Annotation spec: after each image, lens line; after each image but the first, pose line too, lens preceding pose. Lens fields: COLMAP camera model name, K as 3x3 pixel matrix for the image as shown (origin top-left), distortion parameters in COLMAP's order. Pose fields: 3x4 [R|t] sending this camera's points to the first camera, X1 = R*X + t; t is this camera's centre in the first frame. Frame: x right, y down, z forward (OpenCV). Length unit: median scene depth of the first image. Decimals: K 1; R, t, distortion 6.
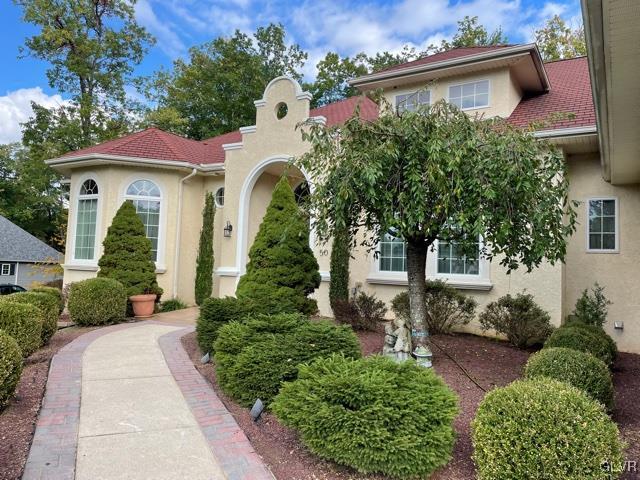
lens RADIAL K [[482.2, 0, 320.0], [0, 482.2, 240.0], [0, 0, 1]] dist [0.069852, 0.003544]
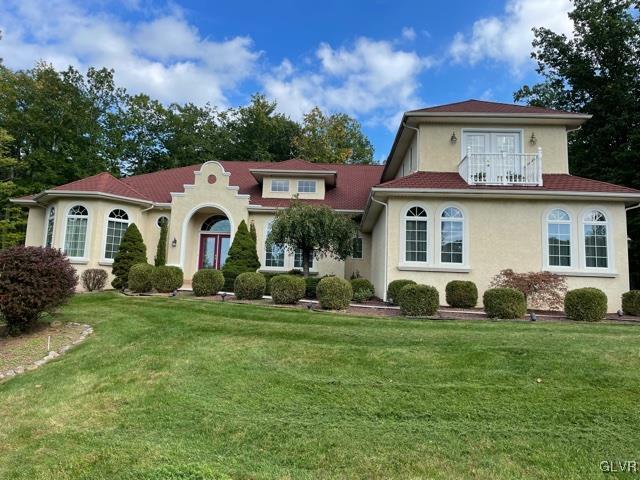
lens RADIAL K [[482.2, 0, 320.0], [0, 482.2, 240.0], [0, 0, 1]] dist [0.069852, 0.003544]
pose [[0.875752, 0.056881, 0.479398, -0.540044], [-0.031906, 0.997683, -0.060091, 0.055296], [-0.481706, 0.037329, 0.875538, -0.731385]]
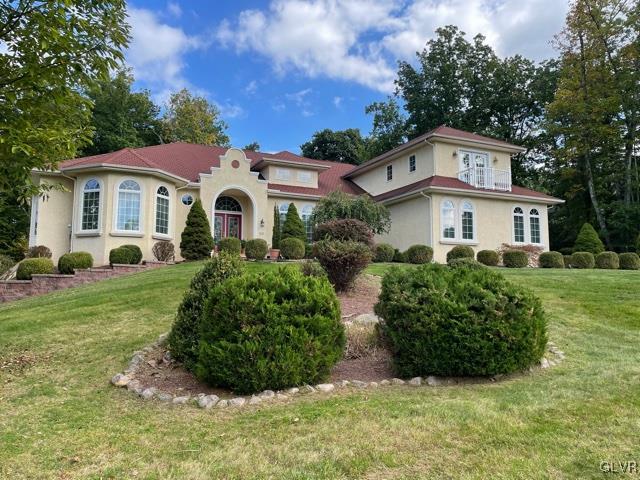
lens RADIAL K [[482.2, 0, 320.0], [0, 482.2, 240.0], [0, 0, 1]] dist [0.069852, 0.003544]
pose [[0.566201, 0.053955, 0.822500, -1.422967], [-0.028944, 0.998541, -0.045578, 0.126078], [-0.823759, 0.002000, 0.566936, -0.420711]]
